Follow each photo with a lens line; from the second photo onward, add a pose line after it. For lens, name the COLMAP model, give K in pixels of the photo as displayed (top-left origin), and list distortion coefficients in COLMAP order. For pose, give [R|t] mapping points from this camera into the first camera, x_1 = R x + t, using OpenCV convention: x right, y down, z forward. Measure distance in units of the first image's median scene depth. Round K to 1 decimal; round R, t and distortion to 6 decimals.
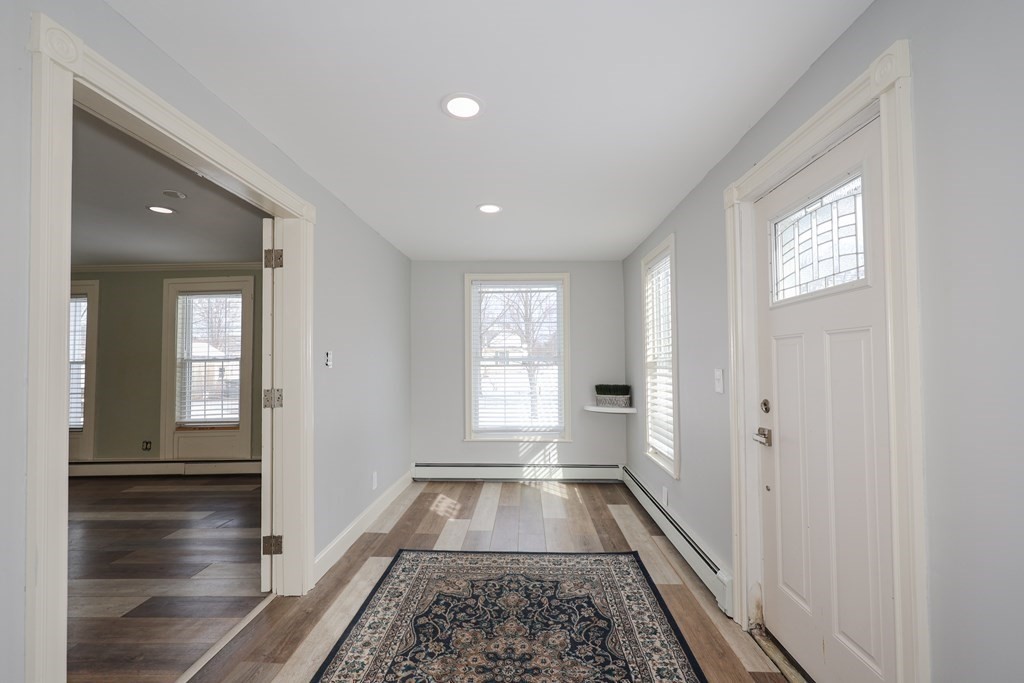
lens RADIAL K [[416.1, 0, 513.2], [0, 416.1, 345.9], [0, 0, 1]] dist [0.000392, 0.000518]
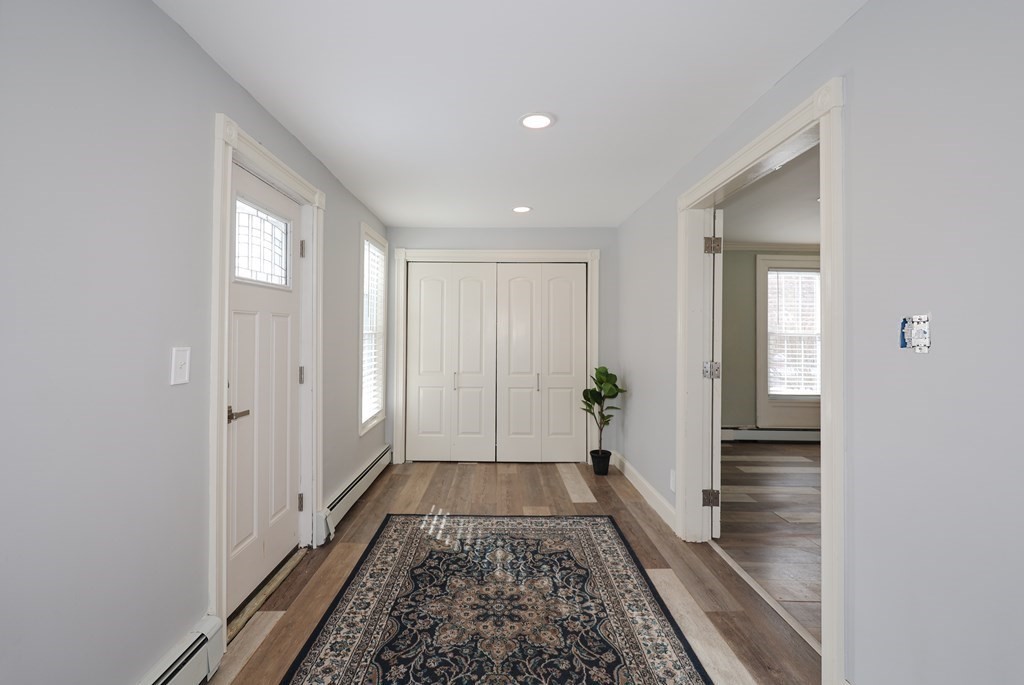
lens RADIAL K [[416.1, 0, 513.2], [0, 416.1, 346.9], [0, 0, 1]] dist [0.000392, 0.000518]
pose [[-0.997767, -0.000380, -0.066783, 0.023737], [-0.000168, 0.999995, -0.003179, 0.067747], [0.066783, -0.003161, -0.997762, 1.998767]]
